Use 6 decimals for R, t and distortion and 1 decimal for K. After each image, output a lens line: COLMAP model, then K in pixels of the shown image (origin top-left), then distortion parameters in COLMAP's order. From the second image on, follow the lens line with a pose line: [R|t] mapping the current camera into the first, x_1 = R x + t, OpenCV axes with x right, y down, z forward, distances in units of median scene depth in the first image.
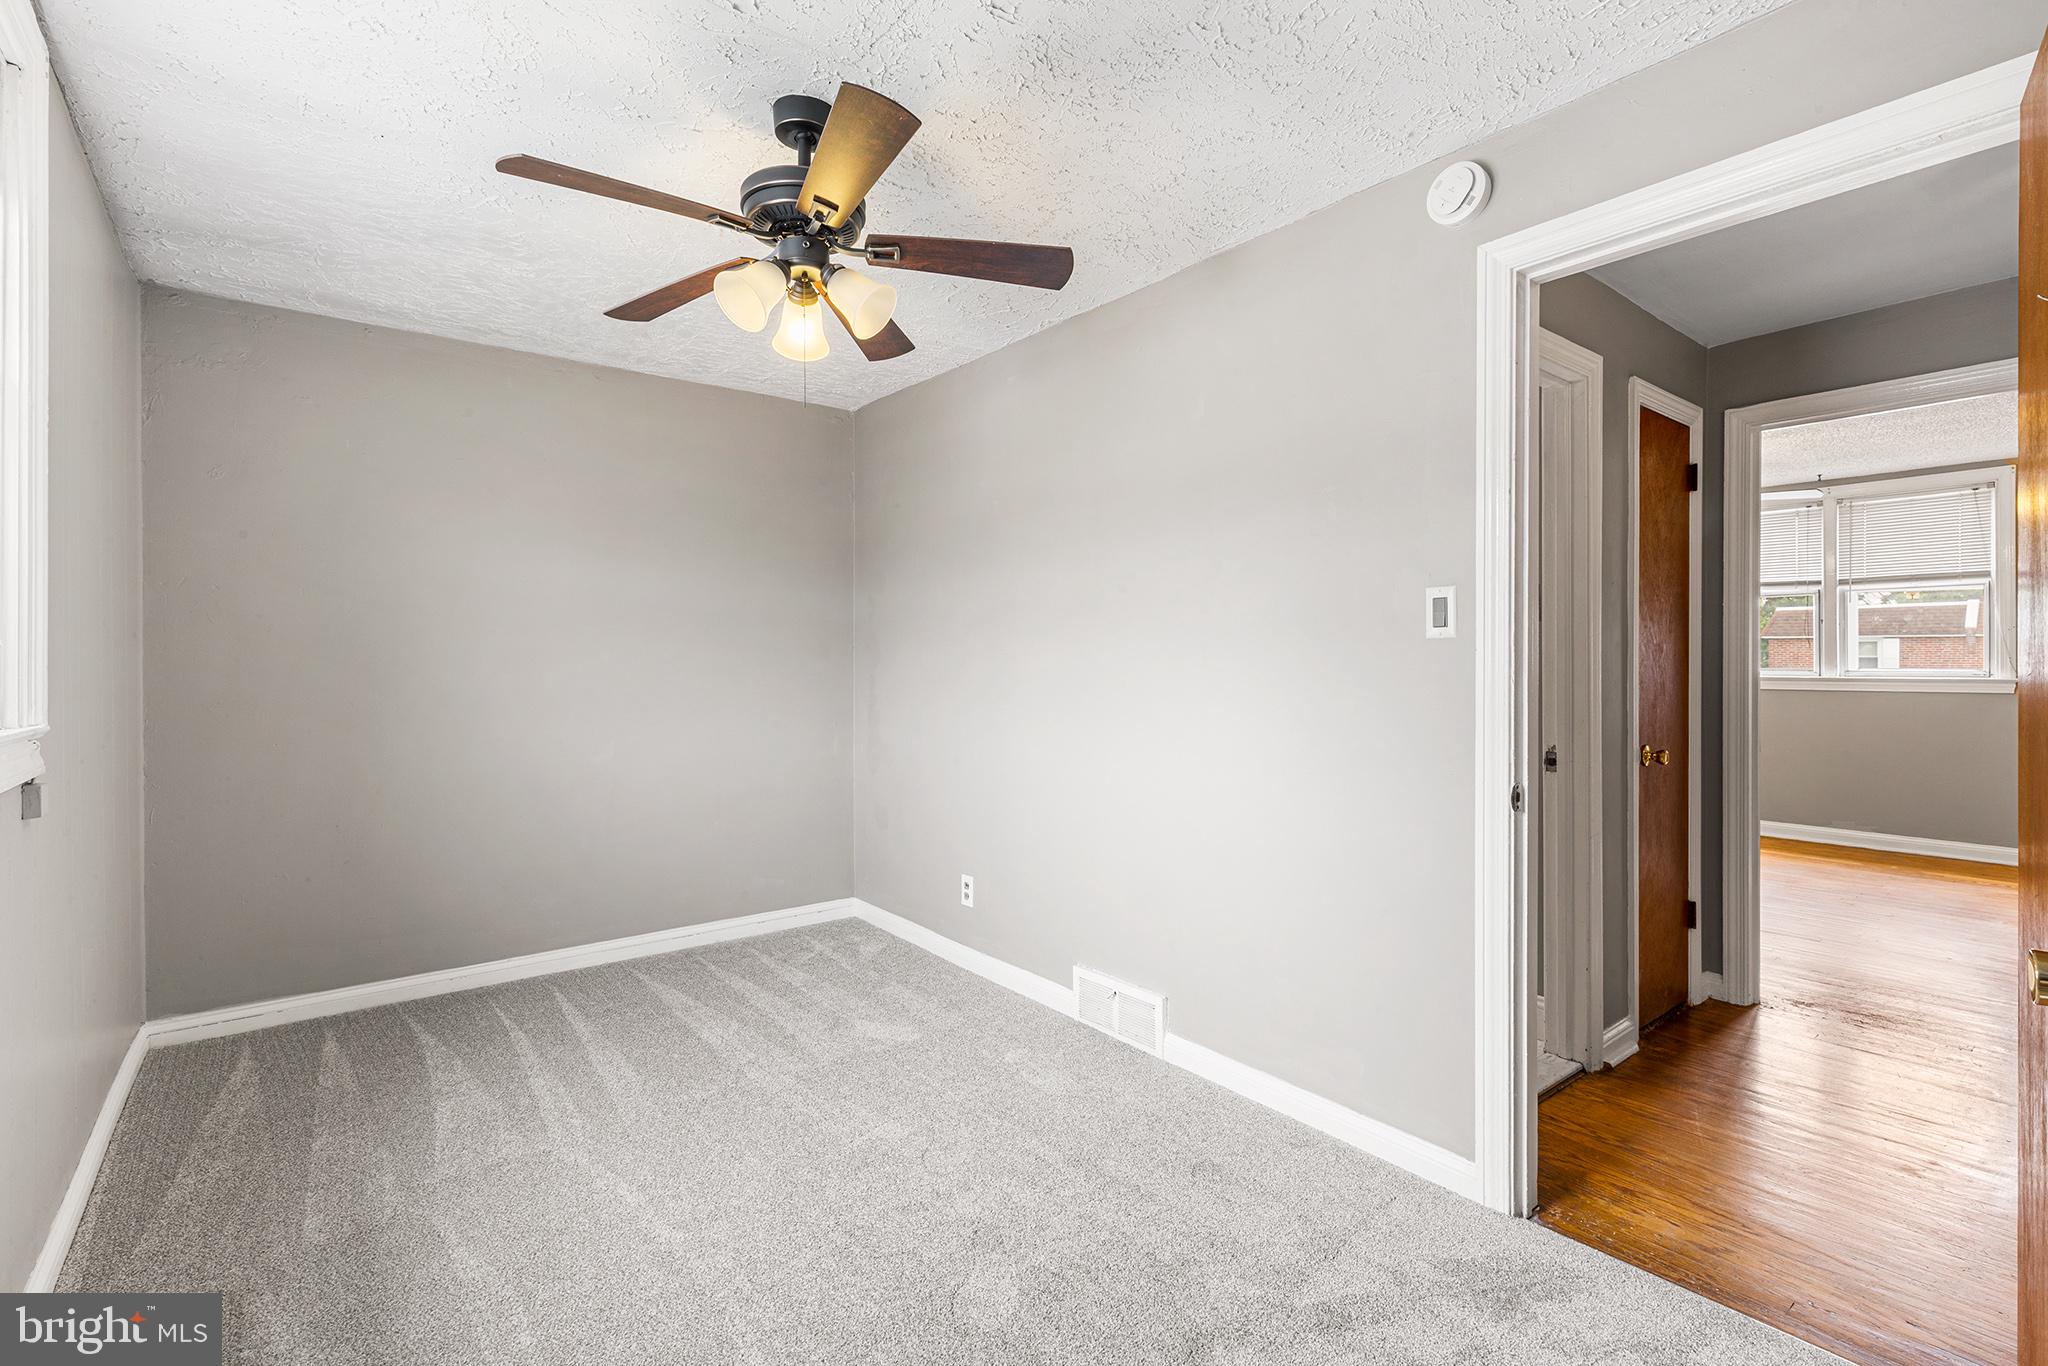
lens RADIAL K [[927.7, 0, 1039.2], [0, 927.7, 658.5], [0, 0, 1]] dist [0.001780, 0.000872]
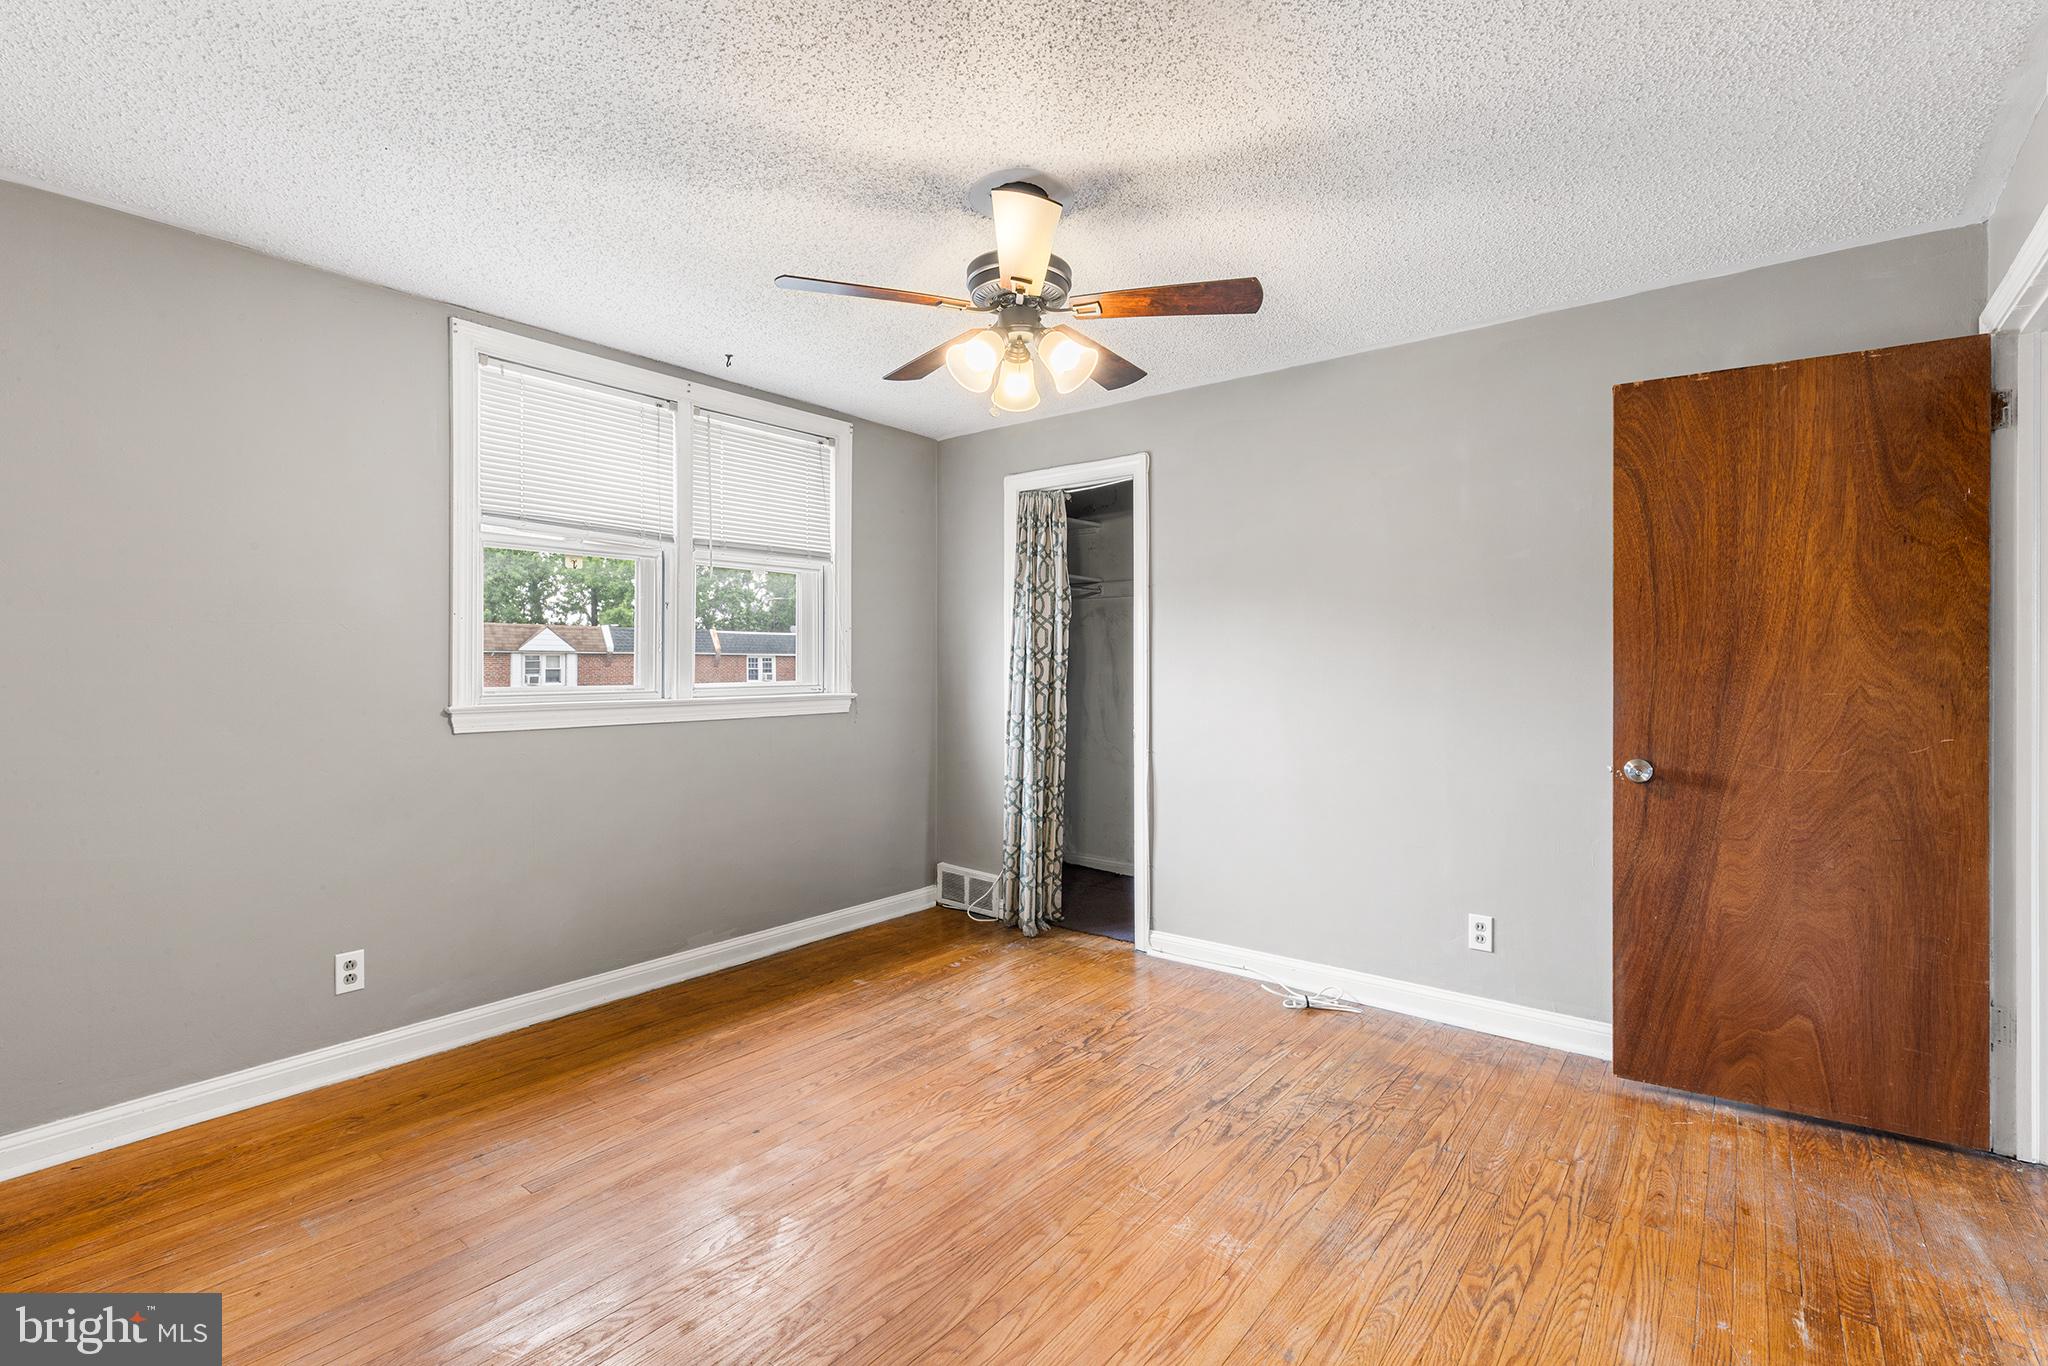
lens RADIAL K [[927.7, 0, 1038.8], [0, 927.7, 665.2], [0, 0, 1]] dist [0.001780, 0.000872]
pose [[-0.252806, 0.002633, 0.967513, 0.407071], [0.004133, 0.999990, -0.001642, 0.000523], [-0.967508, 0.003584, -0.252814, 1.763251]]
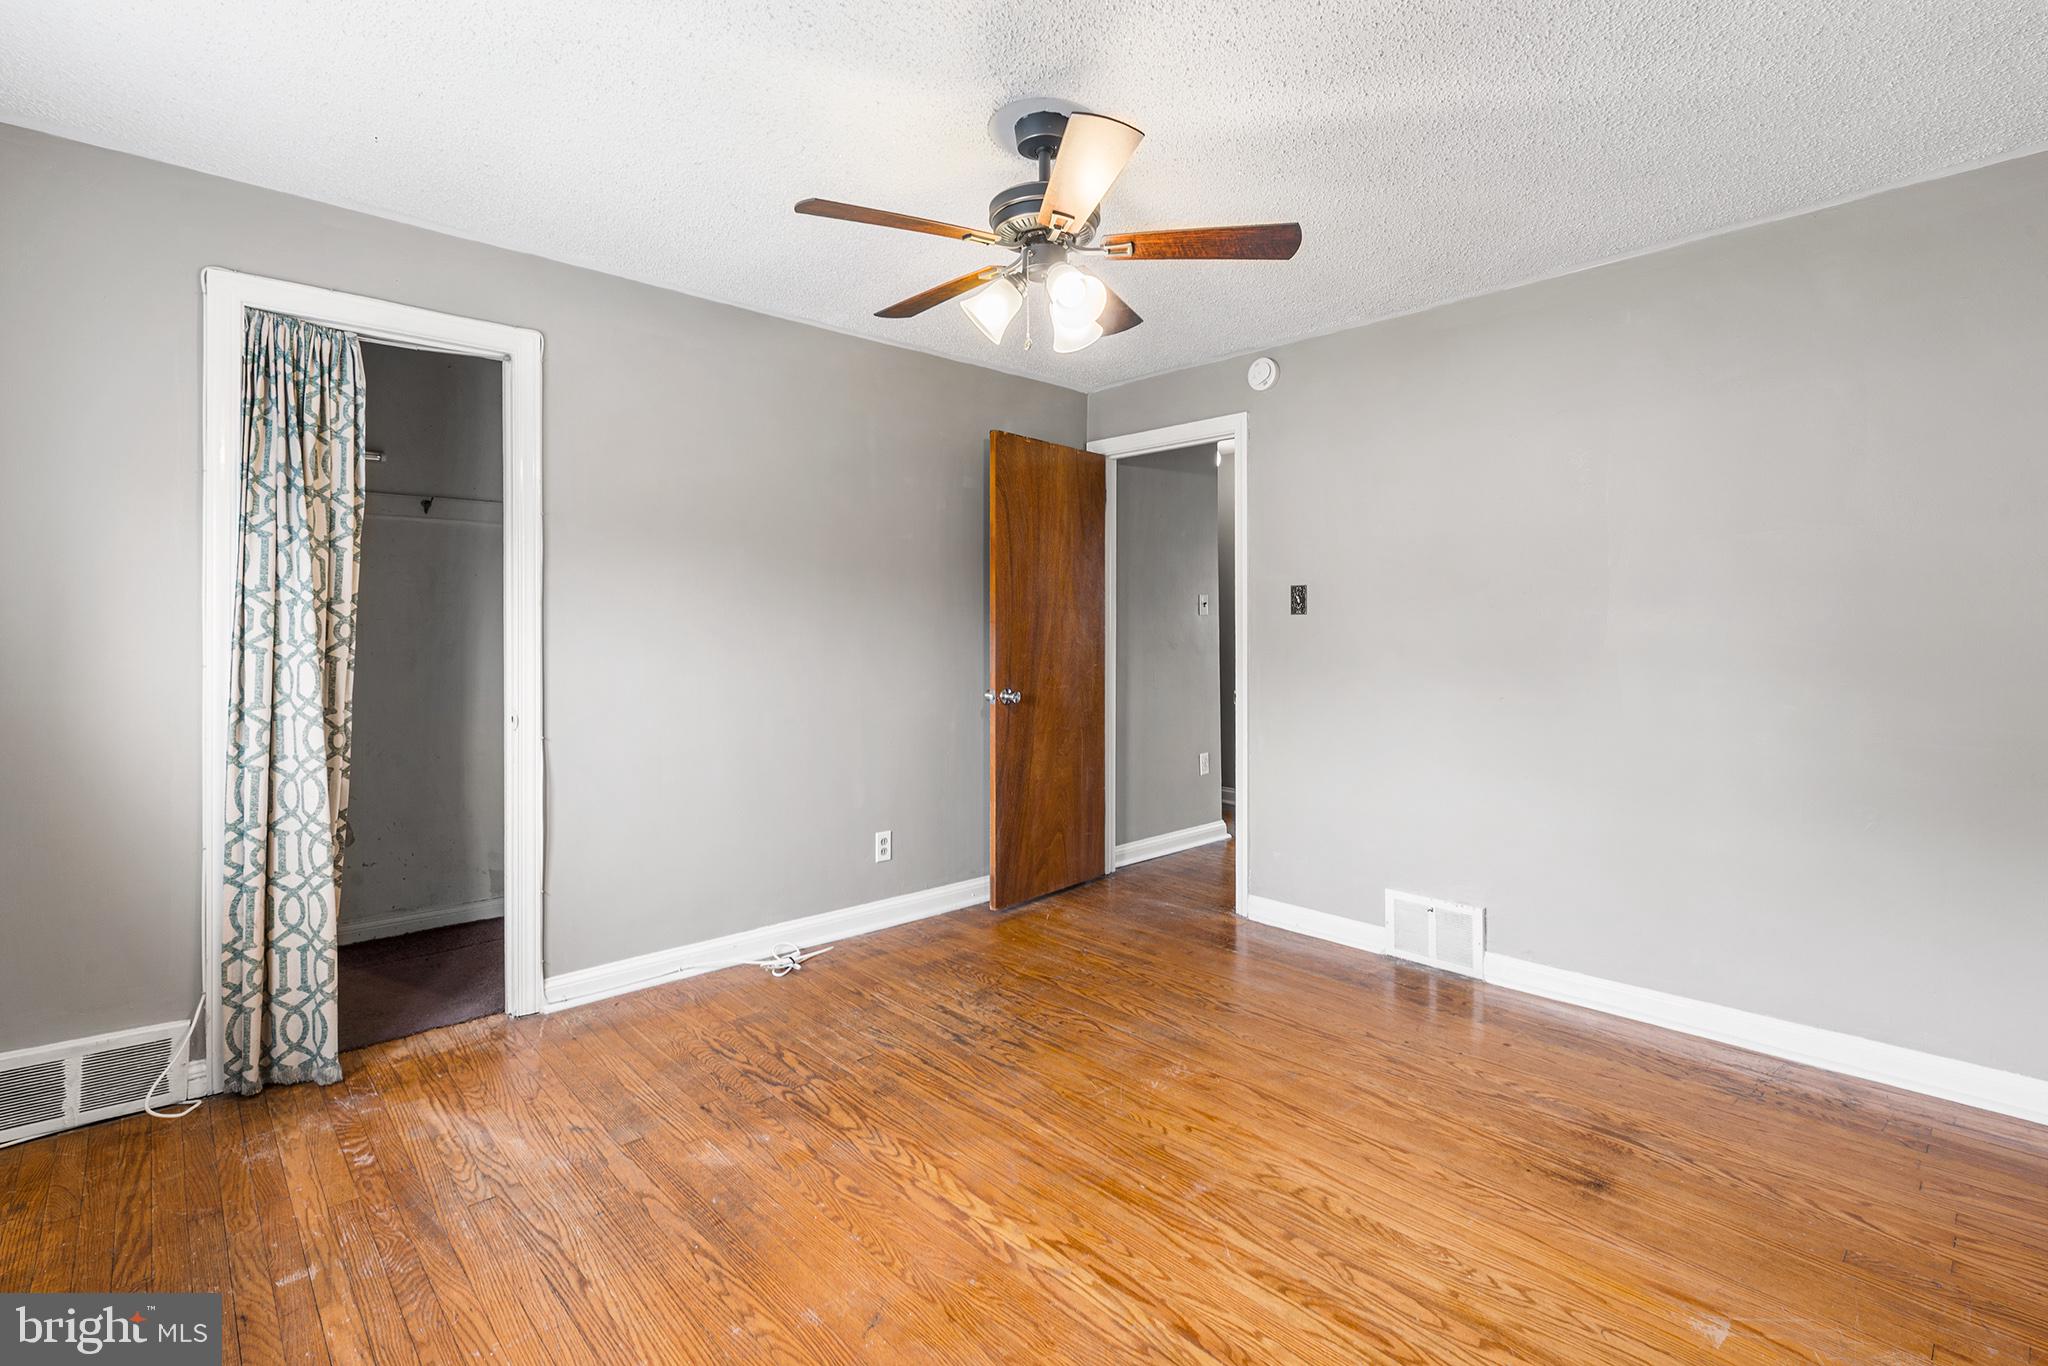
lens RADIAL K [[927.7, 0, 1049.5], [0, 927.7, 629.7], [0, 0, 1]] dist [0.001780, 0.000872]
pose [[-0.994846, -0.000070, -0.101397, 1.172441], [-0.000695, 0.999981, 0.006130, 0.000970], [0.101395, 0.006169, -0.994827, 2.273530]]
